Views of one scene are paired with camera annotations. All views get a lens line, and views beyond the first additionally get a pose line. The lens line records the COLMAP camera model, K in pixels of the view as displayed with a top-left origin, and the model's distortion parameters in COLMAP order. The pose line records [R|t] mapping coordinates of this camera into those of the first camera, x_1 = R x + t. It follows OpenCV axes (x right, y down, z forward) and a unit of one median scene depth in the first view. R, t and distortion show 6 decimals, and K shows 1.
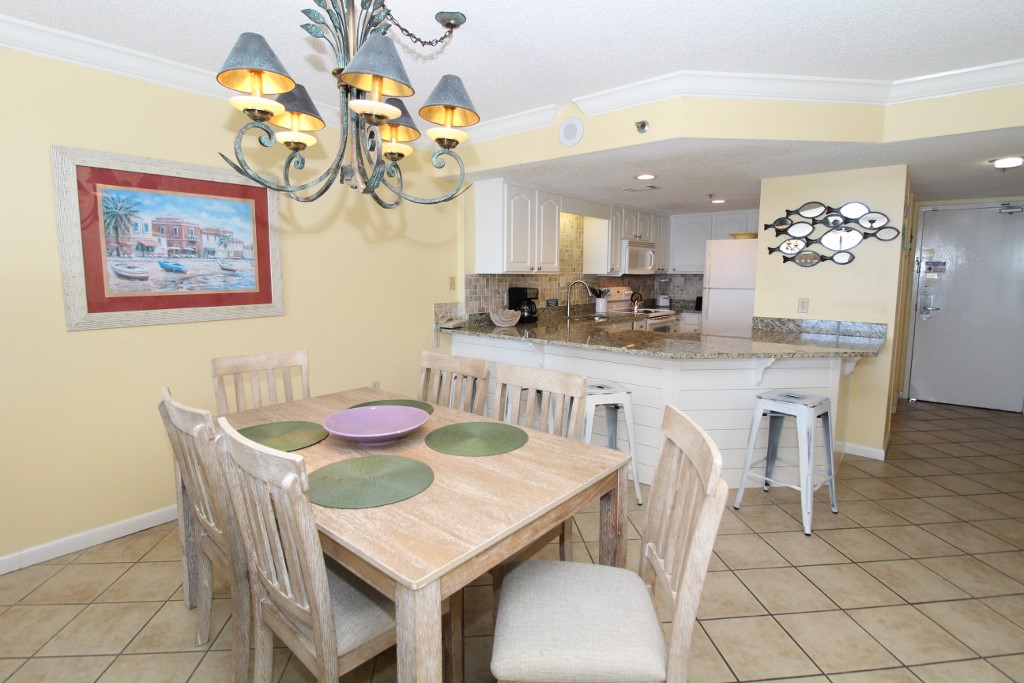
lens RADIAL K [[510.5, 0, 510.4], [0, 510.5, 339.2], [0, 0, 1]] dist [0.000373, 0.000439]
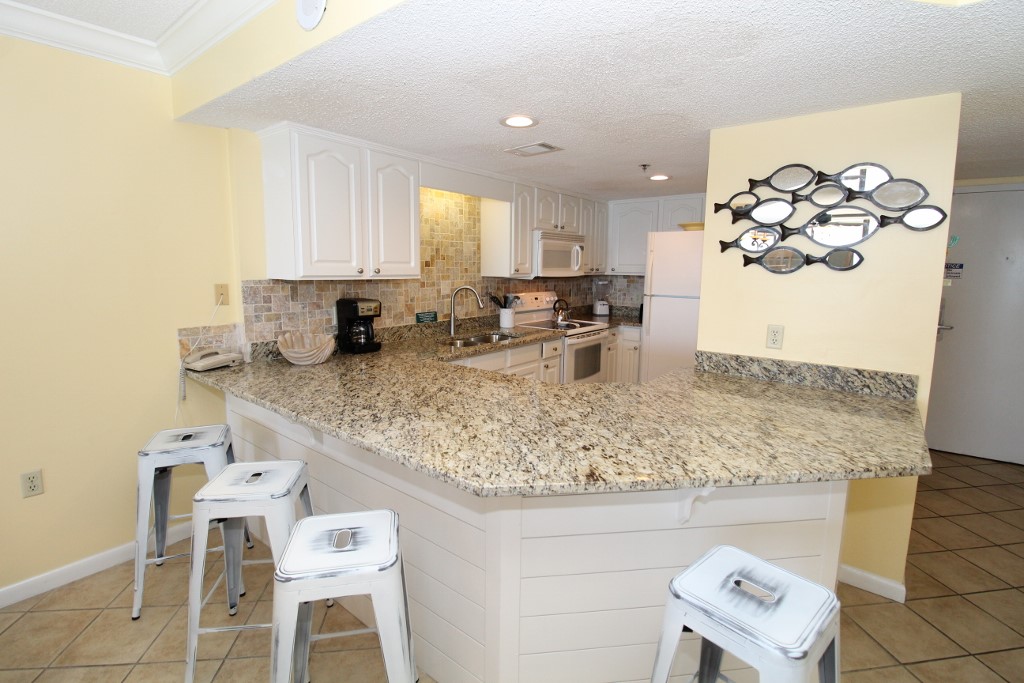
lens RADIAL K [[474.7, 0, 512.9], [0, 474.7, 338.0], [0, 0, 1]] dist [-0.002888, -0.000749]
pose [[0.999653, 0.002942, 0.026181, 0.223959], [-0.003493, 0.999773, 0.021032, -0.068722], [-0.026113, -0.021116, 0.999436, 0.402389]]
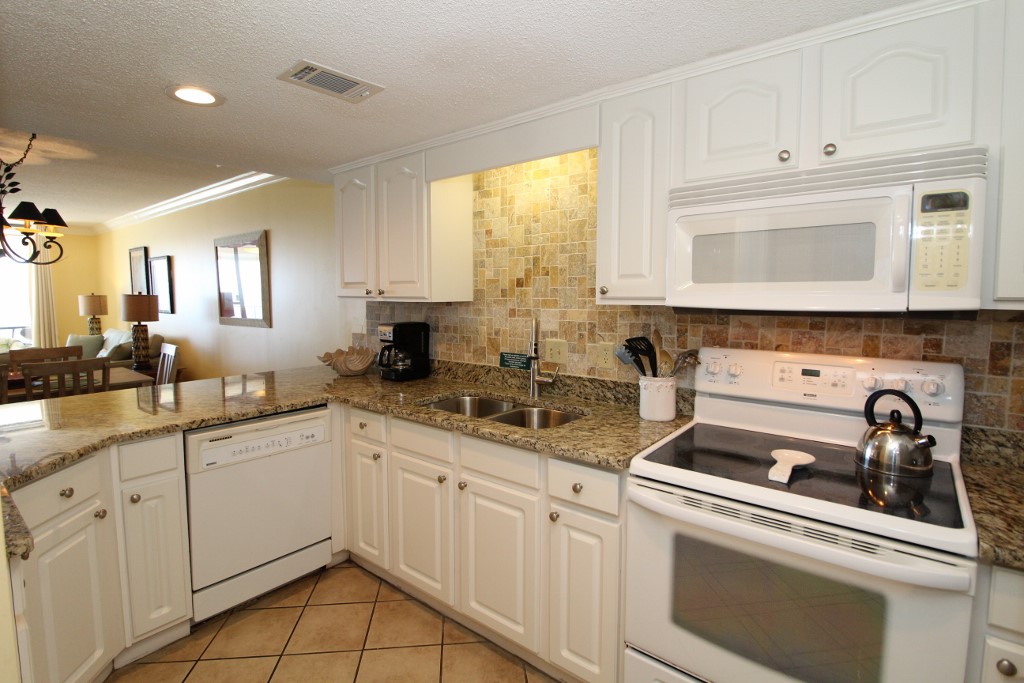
lens RADIAL K [[510.5, 0, 510.2], [0, 510.5, 336.6], [0, 0, 1]] dist [0.000373, 0.000439]
pose [[-0.000971, 0.089288, -0.996005, 0.680410], [-0.122408, 0.988505, 0.088735, -0.165330], [0.992479, 0.122005, 0.009970, 1.194825]]
